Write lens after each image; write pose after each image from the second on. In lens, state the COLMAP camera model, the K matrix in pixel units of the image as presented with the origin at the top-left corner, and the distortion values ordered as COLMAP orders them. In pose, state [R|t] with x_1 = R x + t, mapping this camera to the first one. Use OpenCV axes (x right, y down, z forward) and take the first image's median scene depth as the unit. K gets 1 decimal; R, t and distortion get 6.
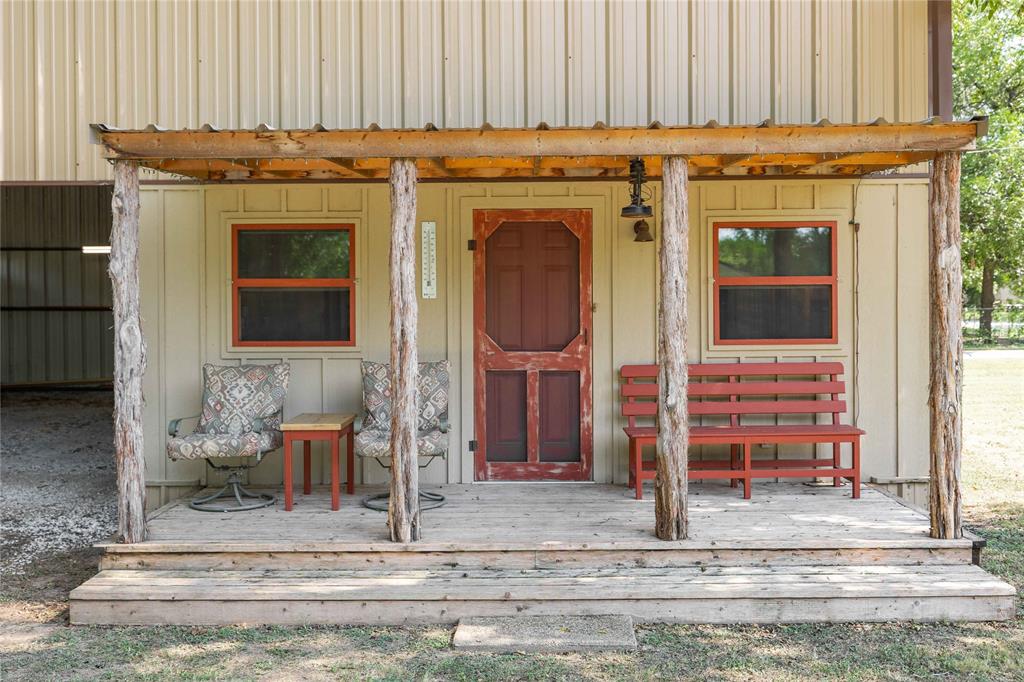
lens RADIAL K [[1026.2, 0, 512.4], [0, 1026.2, 318.7], [0, 0, 1]] dist [0.001385, -0.009110]
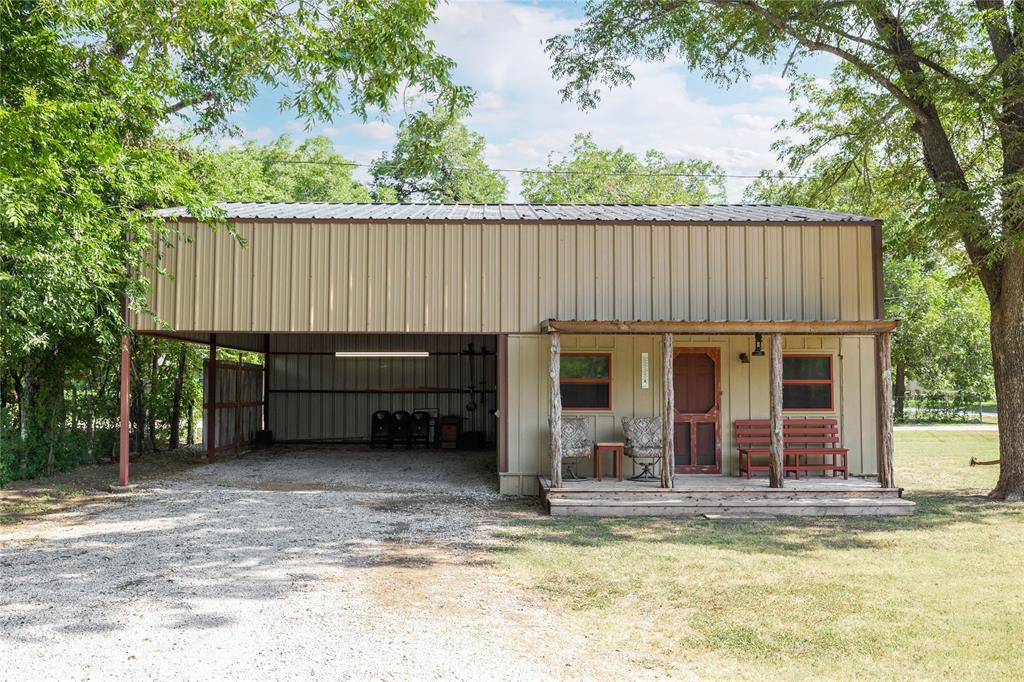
lens RADIAL K [[885.9, 0, 512.0], [0, 885.9, 341.0], [0, 0, 1]] dist [-0.003366, 0.001110]
pose [[0.999730, 0.009412, 0.021242, -0.403567], [-0.007902, 0.997509, -0.070092, 0.013875], [-0.021849, 0.069905, 0.997314, -0.859856]]
